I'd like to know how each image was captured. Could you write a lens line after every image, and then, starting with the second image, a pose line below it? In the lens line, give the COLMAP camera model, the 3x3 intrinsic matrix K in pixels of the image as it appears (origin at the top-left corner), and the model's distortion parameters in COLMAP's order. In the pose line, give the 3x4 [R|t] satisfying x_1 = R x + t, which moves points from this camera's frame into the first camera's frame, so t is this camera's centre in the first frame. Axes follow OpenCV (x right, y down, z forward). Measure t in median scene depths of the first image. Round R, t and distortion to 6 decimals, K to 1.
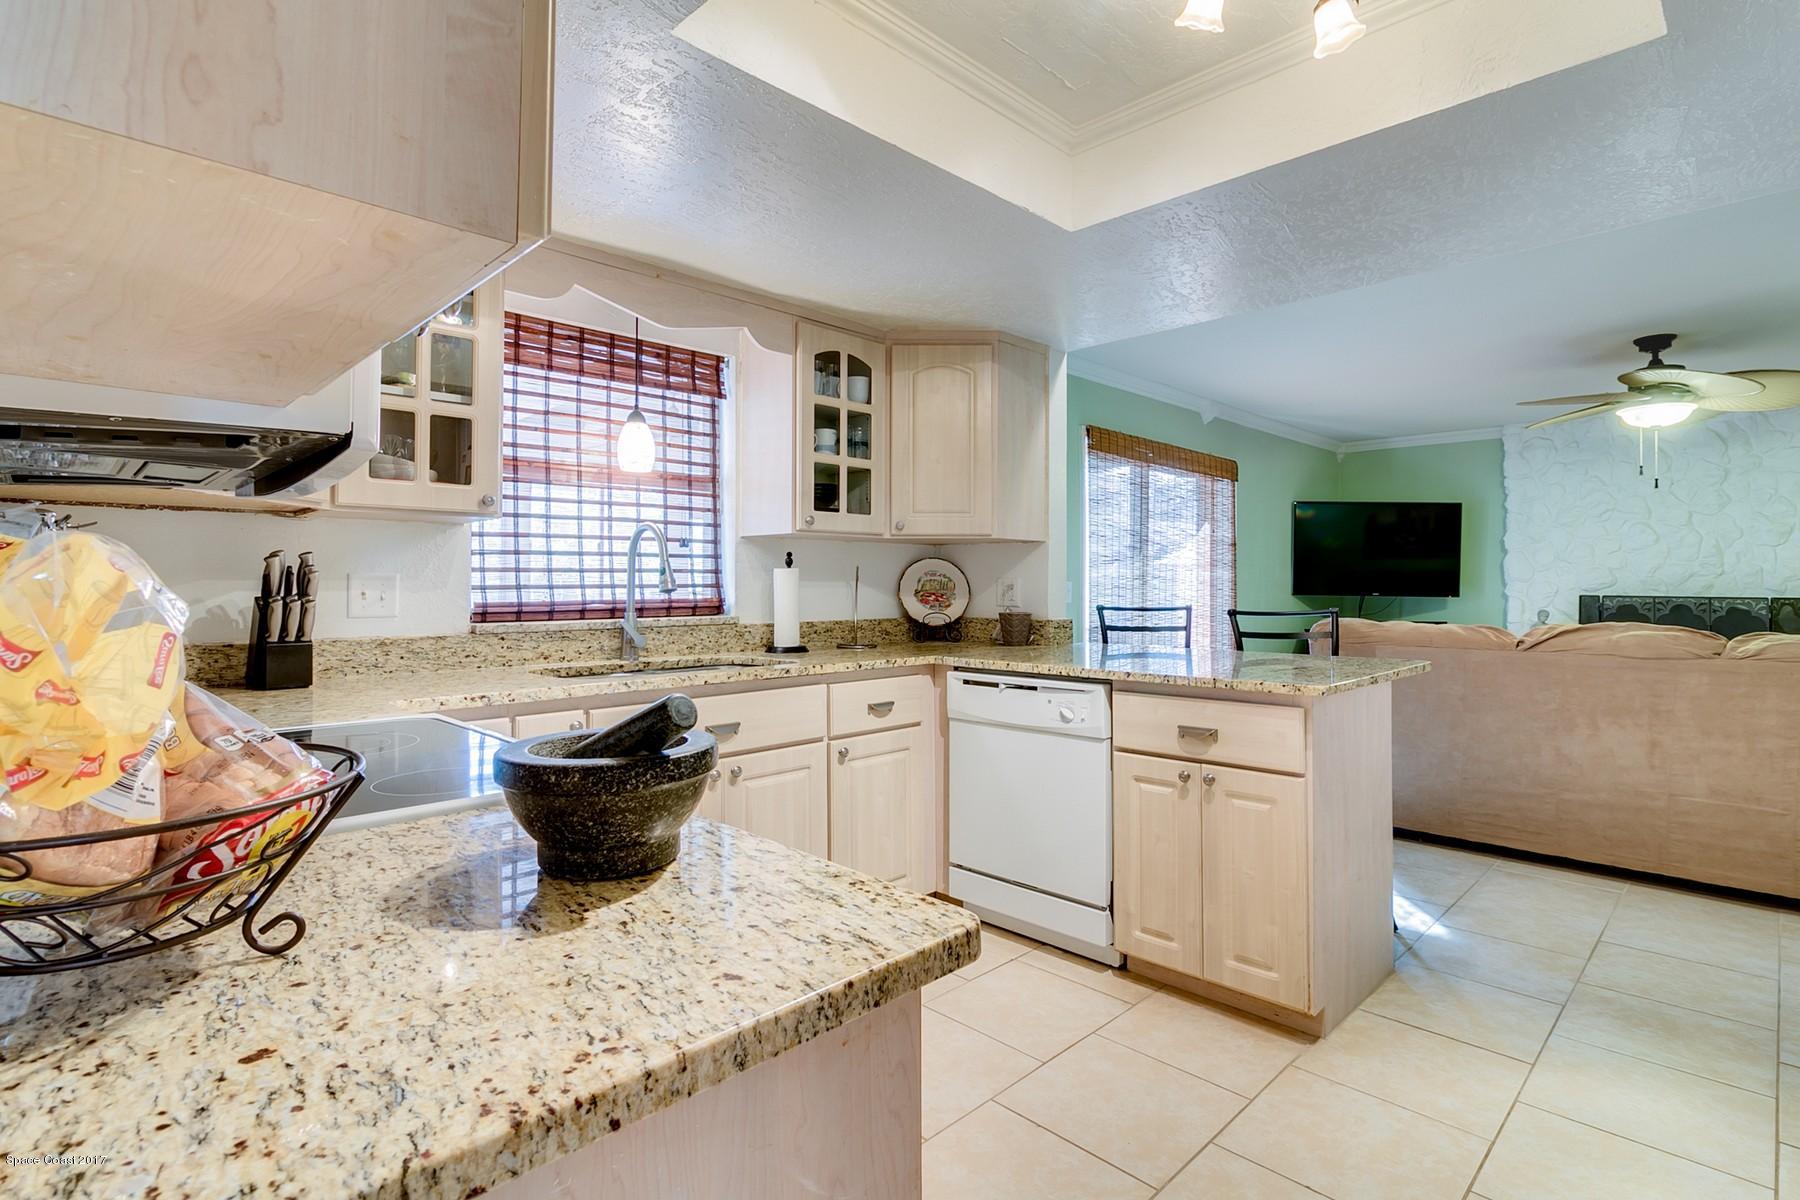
lens RADIAL K [[862.0, 0, 885.8], [0, 862.0, 572.8], [0, 0, 1]] dist [0.001078, -0.003098]
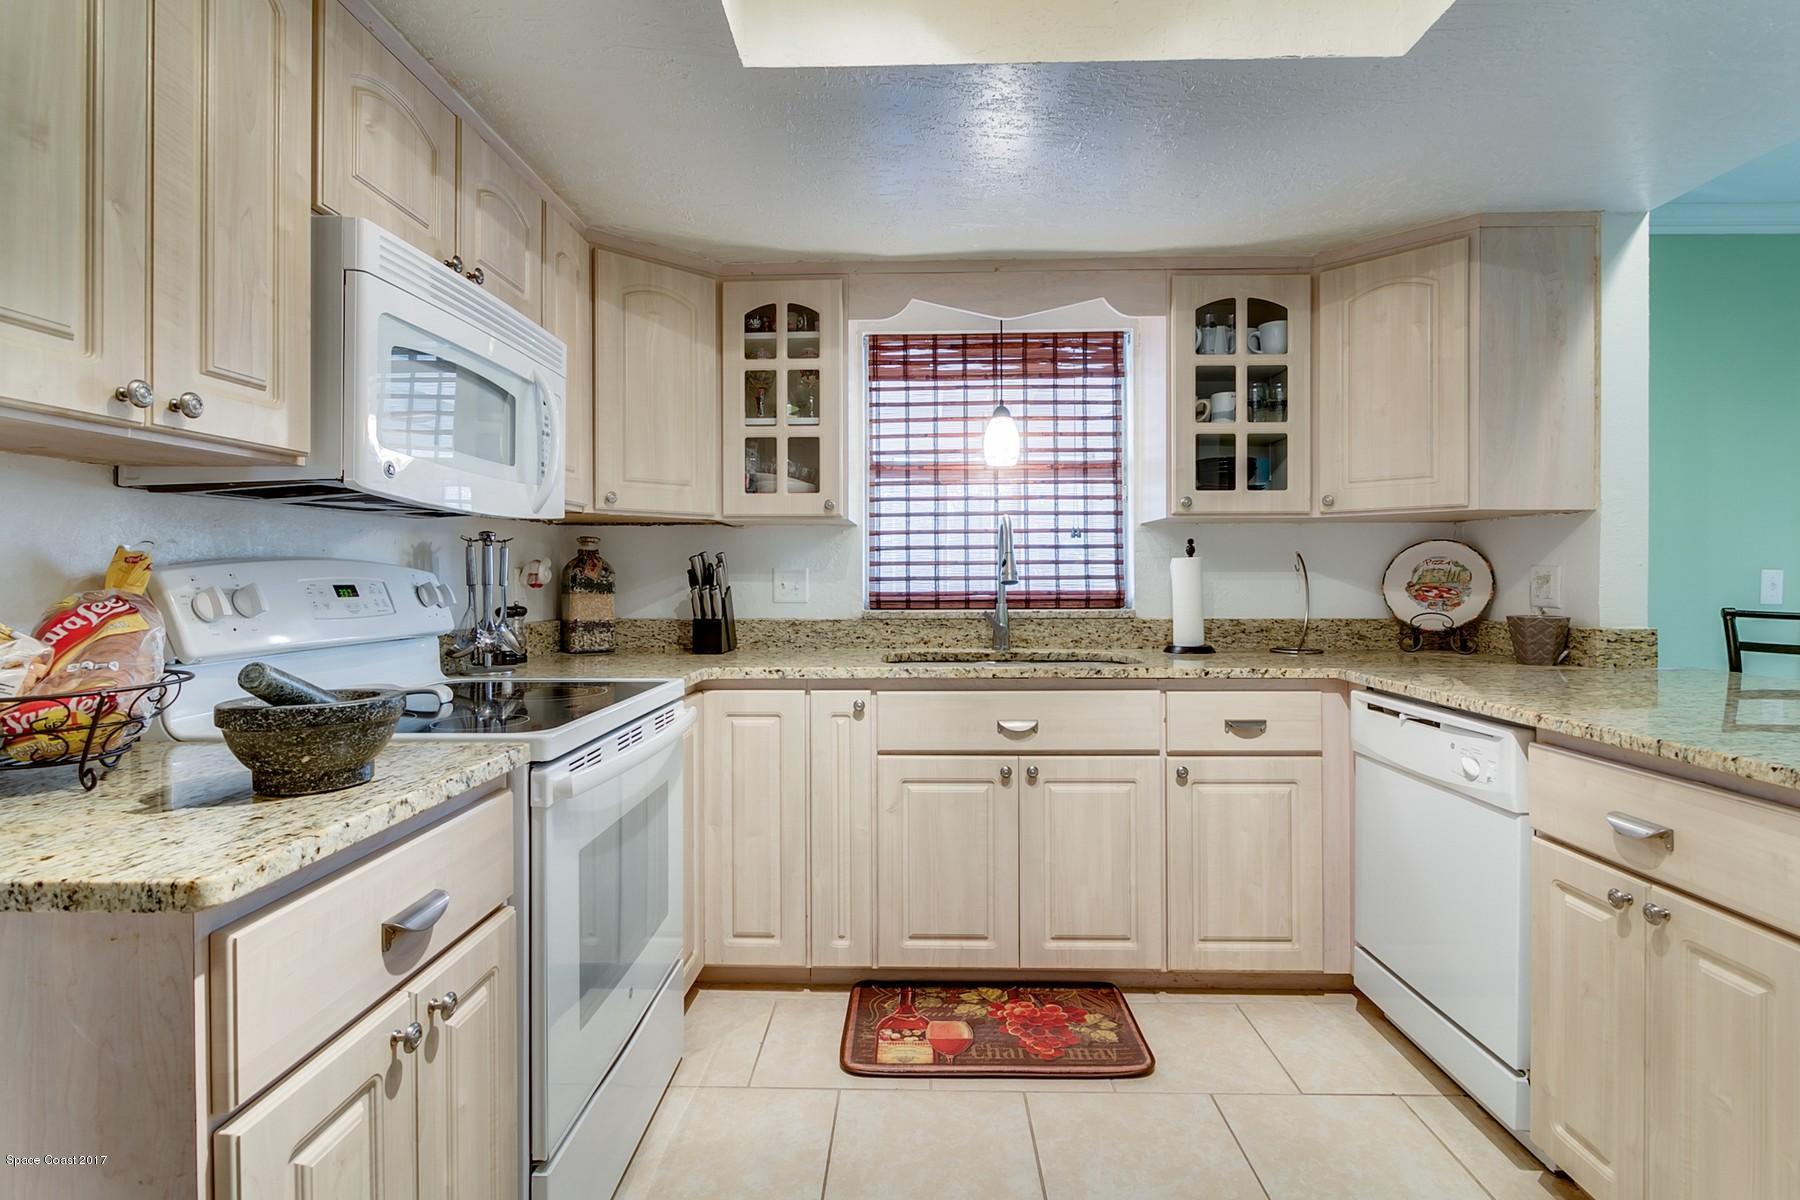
lens RADIAL K [[862.0, 0, 899.7], [0, 862.0, 578.1], [0, 0, 1]] dist [0.001078, -0.003098]
pose [[0.703568, 0.000460, -0.710628, 0.318053], [0.012112, 0.999847, 0.012639, 0.001345], [0.710525, -0.017499, 0.703455, 0.177605]]
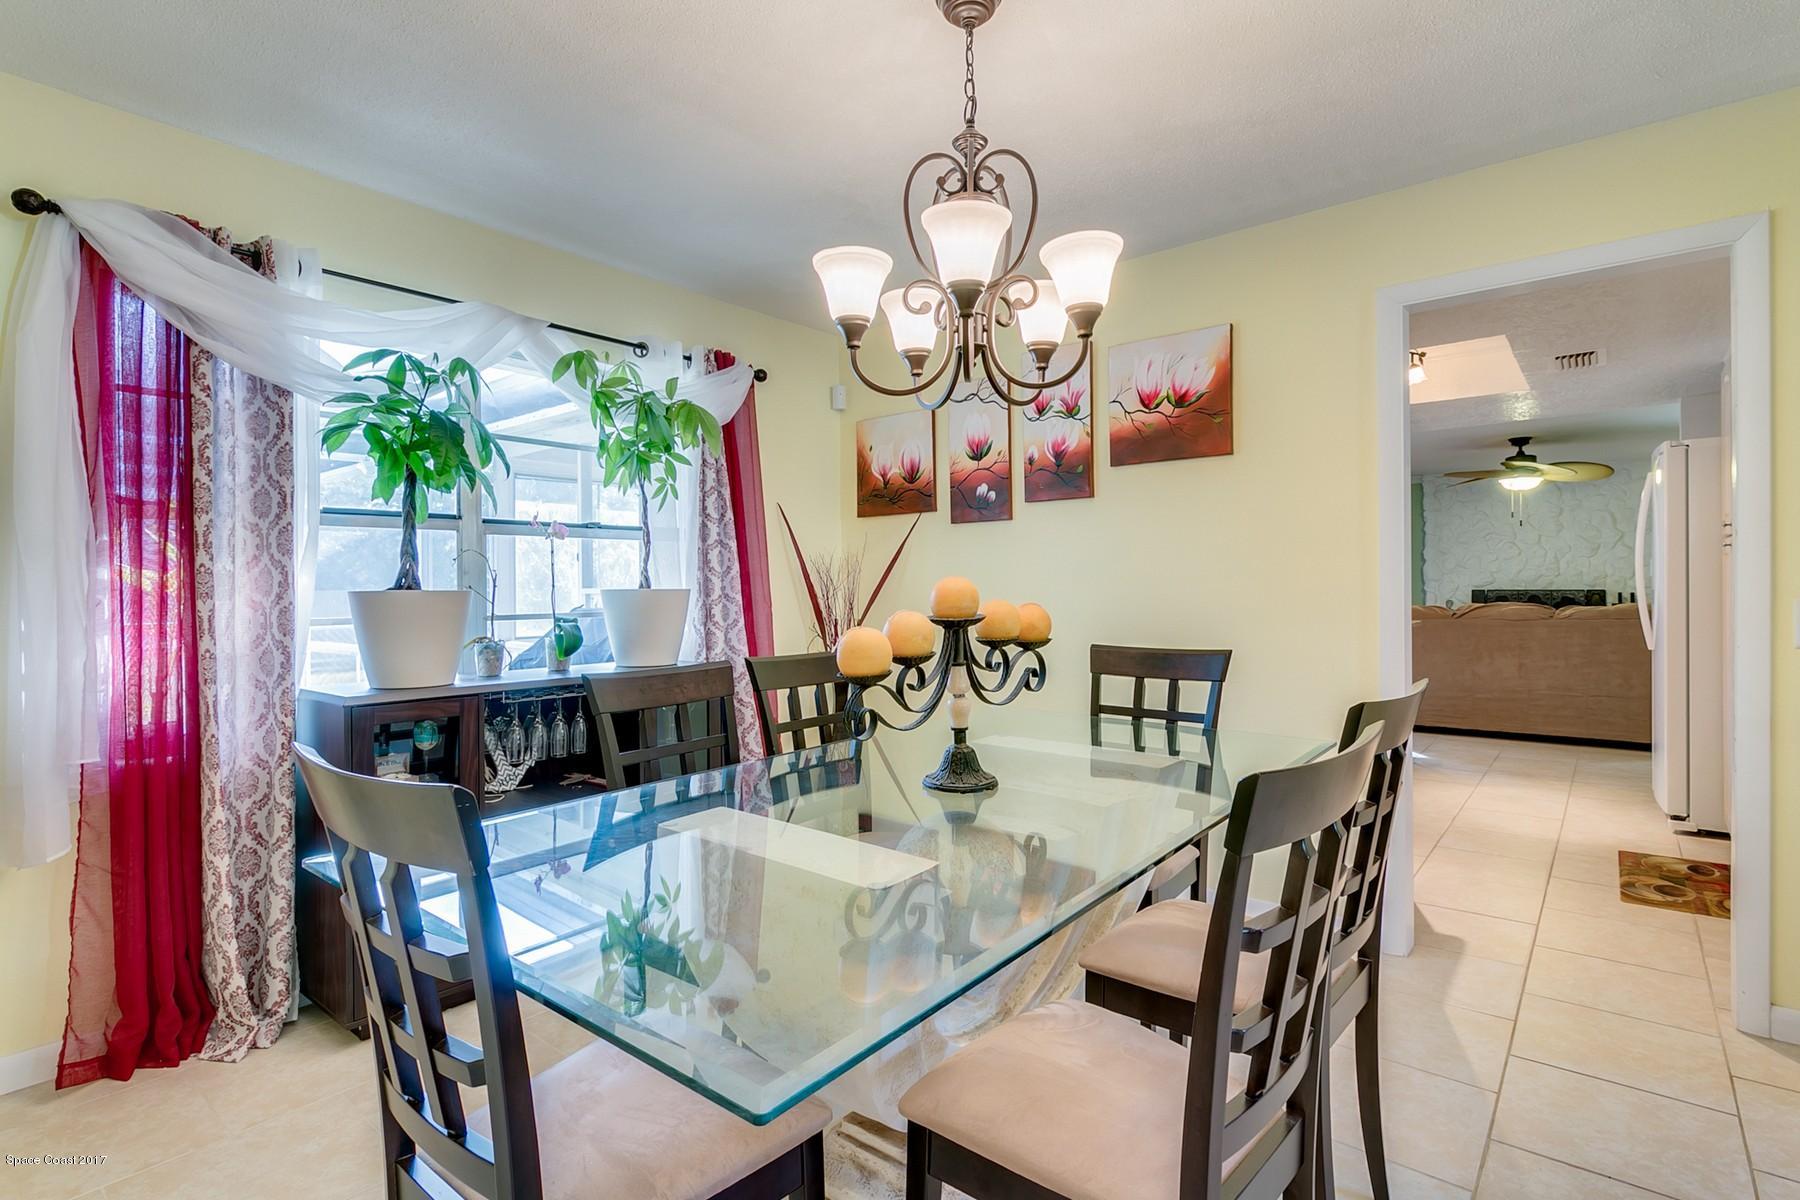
lens RADIAL K [[862.0, 0, 896.0], [0, 862.0, 587.4], [0, 0, 1]] dist [0.001078, -0.003098]
pose [[0.994151, -0.009946, 0.107538, -0.726238], [0.008811, 0.999900, 0.011025, -0.007005], [-0.107637, -0.010013, 0.994140, -0.788254]]
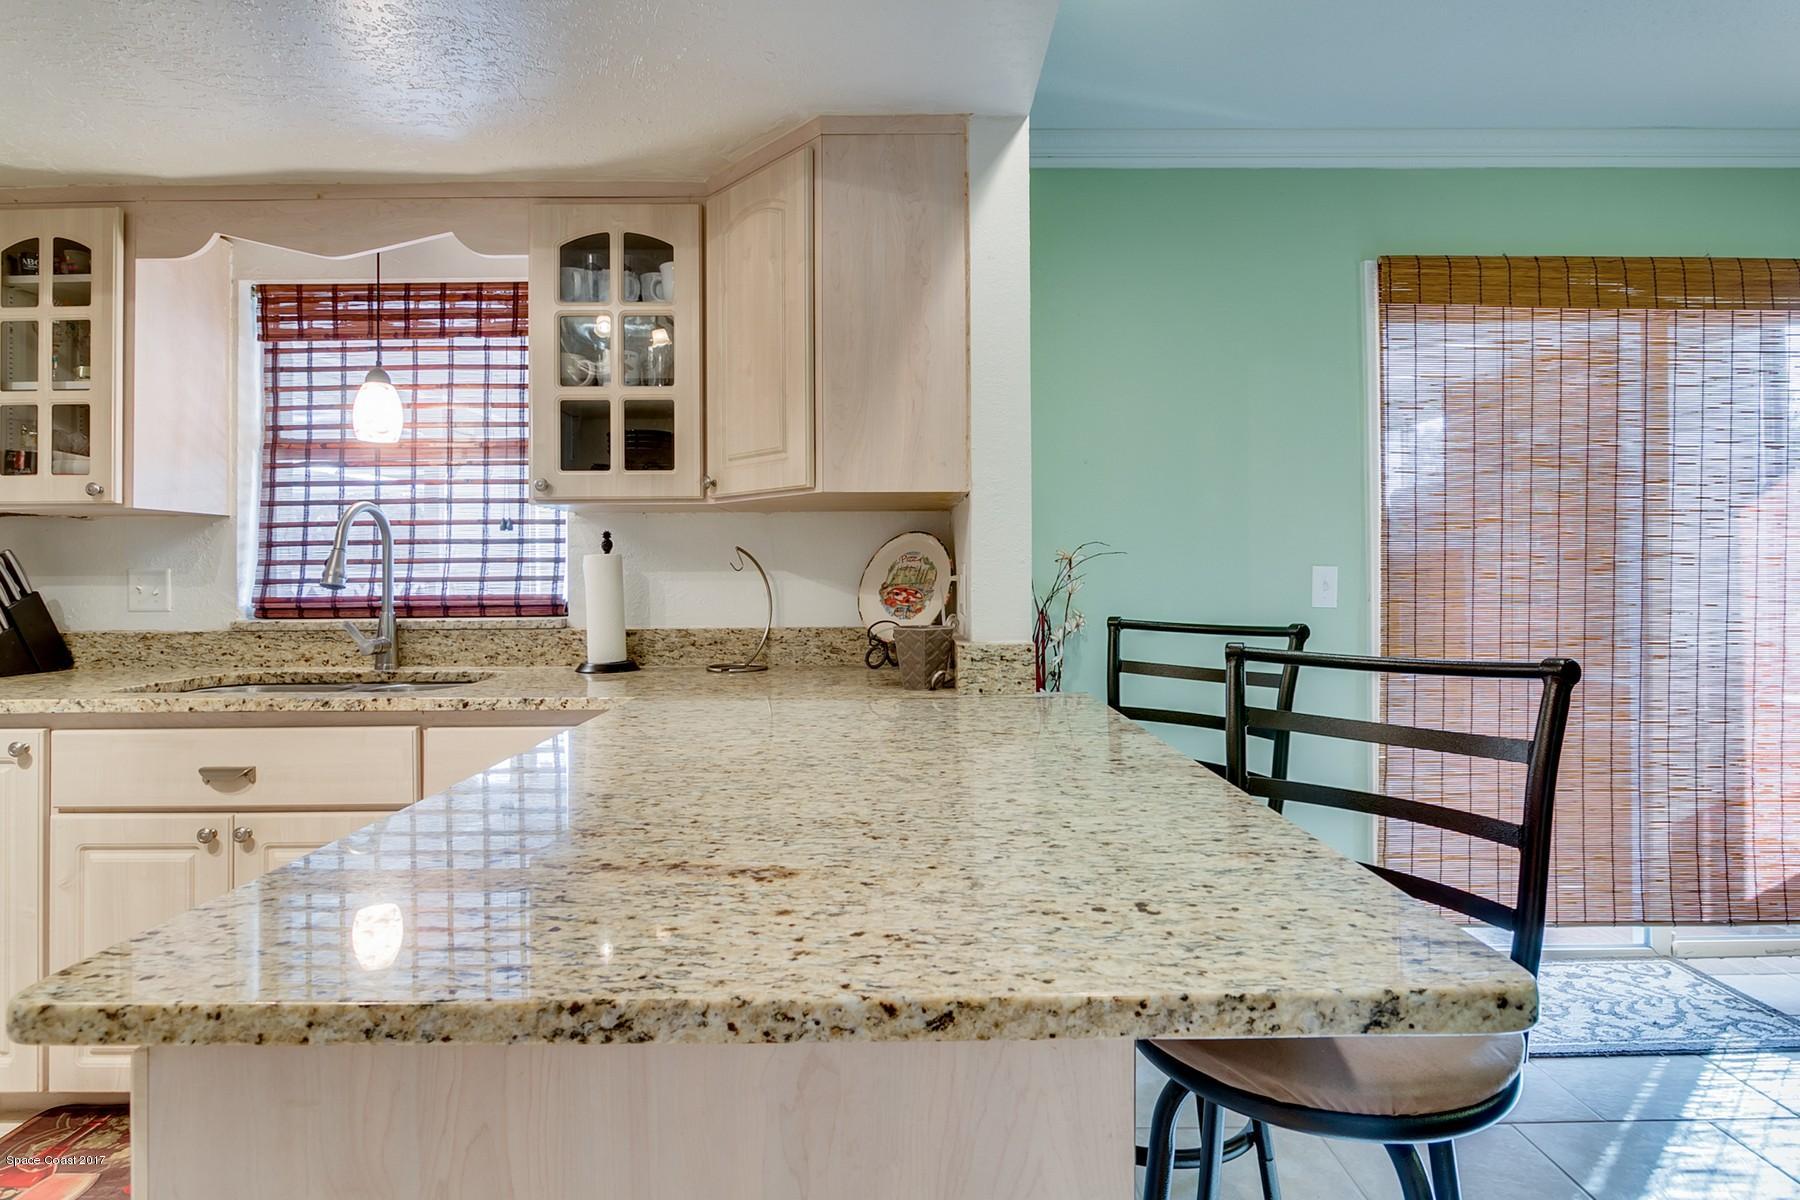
lens RADIAL K [[862.0, 0, 889.6], [0, 862.0, 562.8], [0, 0, 1]] dist [0.001078, -0.003098]
pose [[0.724484, -0.011702, -0.689192, 0.579407], [0.015809, 0.999875, -0.000358, 0.006304], [0.689110, -0.010635, 0.724578, 0.670515]]
